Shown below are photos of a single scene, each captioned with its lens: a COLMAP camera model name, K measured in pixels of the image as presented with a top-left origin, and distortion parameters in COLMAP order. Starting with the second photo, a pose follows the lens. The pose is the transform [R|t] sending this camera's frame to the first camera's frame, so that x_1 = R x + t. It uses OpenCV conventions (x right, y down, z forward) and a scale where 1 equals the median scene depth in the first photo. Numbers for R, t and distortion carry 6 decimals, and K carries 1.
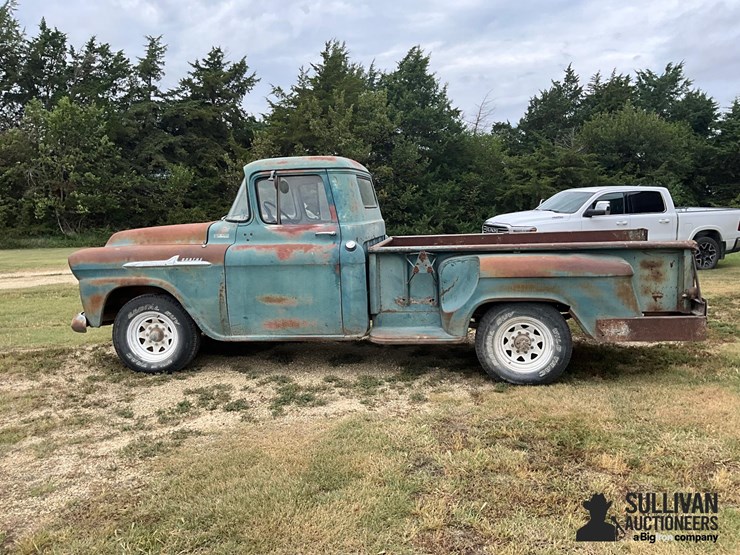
lens RADIAL K [[607.8, 0, 368.5], [0, 607.8, 279.2], [0, 0, 1]] dist [0.097475, -0.196606]
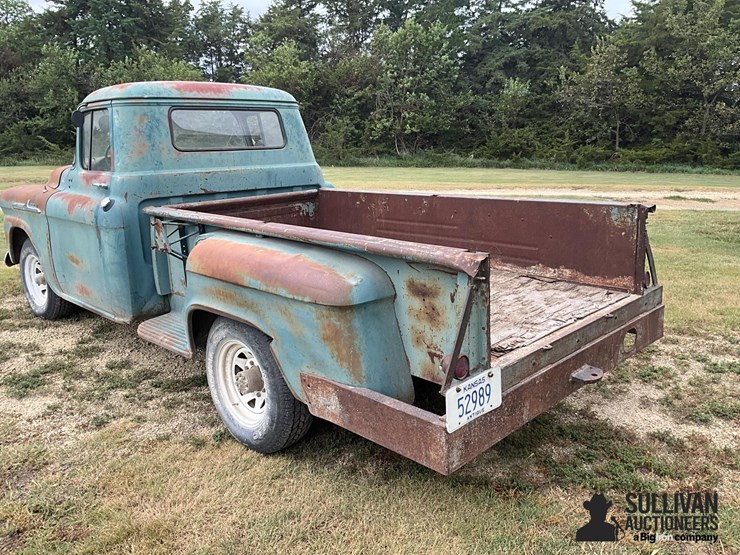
lens RADIAL K [[607.8, 0, 368.5], [0, 607.8, 279.2], [0, 0, 1]] dist [0.097475, -0.196606]
pose [[0.802504, 0.146413, -0.578404, 0.661563], [-0.069270, 0.985731, 0.153412, -0.098083], [0.592612, -0.083048, 0.801195, 0.541982]]
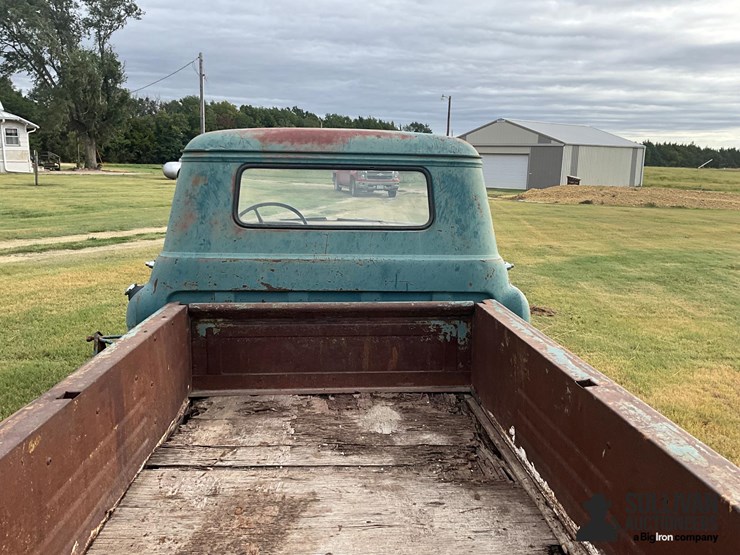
lens RADIAL K [[607.8, 0, 368.5], [0, 607.8, 279.2], [0, 0, 1]] dist [0.097475, -0.196606]
pose [[0.220560, 0.179628, -0.958690, 0.539807], [-0.134967, 0.979061, 0.152394, -0.173786], [0.965990, 0.095779, 0.240186, 1.020446]]
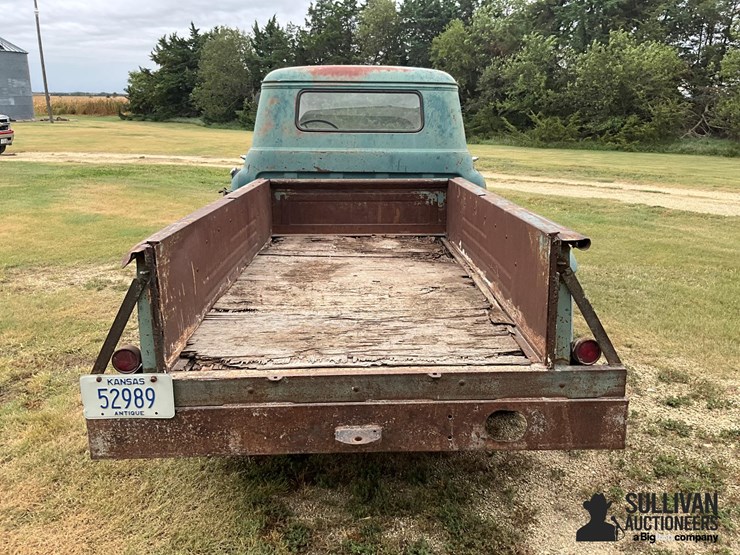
lens RADIAL K [[607.8, 0, 368.5], [0, 607.8, 279.2], [0, 0, 1]] dist [0.097475, -0.196606]
pose [[0.173482, 0.271736, -0.946606, 0.868766], [-0.127783, 0.959266, 0.251952, -0.150277], [0.976512, 0.077251, 0.201138, 0.973814]]
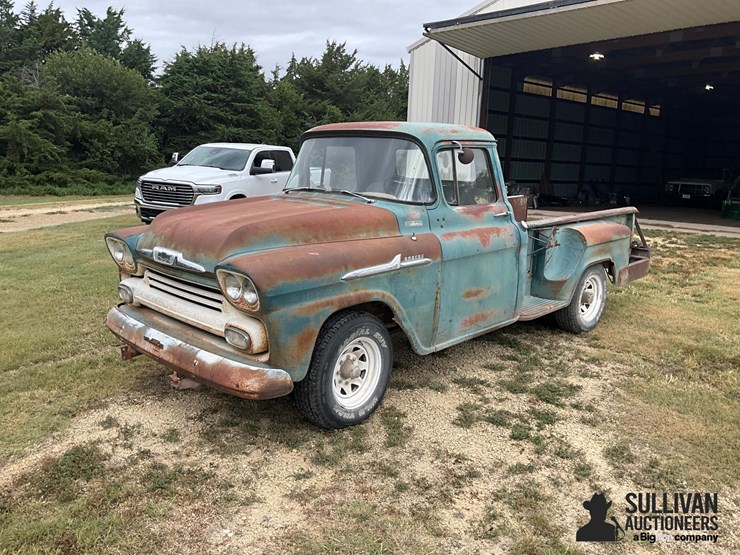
lens RADIAL K [[604.1, 0, 370.0], [0, 604.1, 277.5], [0, 0, 1]] dist [0.092015, -0.150863]
pose [[0.582590, -0.132080, 0.801962, -0.910465], [0.060980, 0.991030, 0.118920, -0.098845], [-0.810475, -0.020378, 0.585418, 0.601084]]
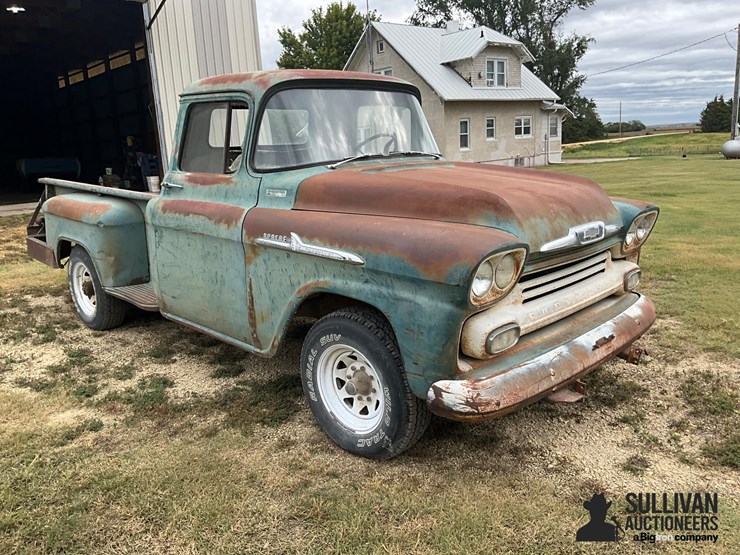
lens RADIAL K [[607.8, 0, 368.5], [0, 607.8, 279.2], [0, 0, 1]] dist [0.097475, -0.196606]
pose [[-0.813598, -0.094368, 0.573719, -0.640709], [0.112003, 0.942822, 0.313913, -0.211019], [-0.570538, 0.319657, -0.756509, 1.750476]]
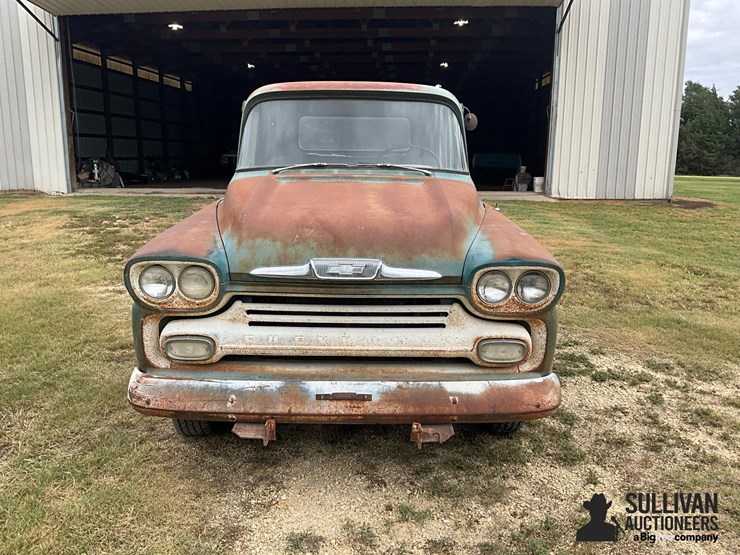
lens RADIAL K [[607.8, 0, 368.5], [0, 607.8, 279.2], [0, 0, 1]] dist [0.097475, -0.196606]
pose [[-0.162067, -0.206460, 0.964940, -0.946067], [0.109305, 0.968093, 0.225494, -0.151663], [-0.980707, 0.142018, -0.134329, 1.251071]]
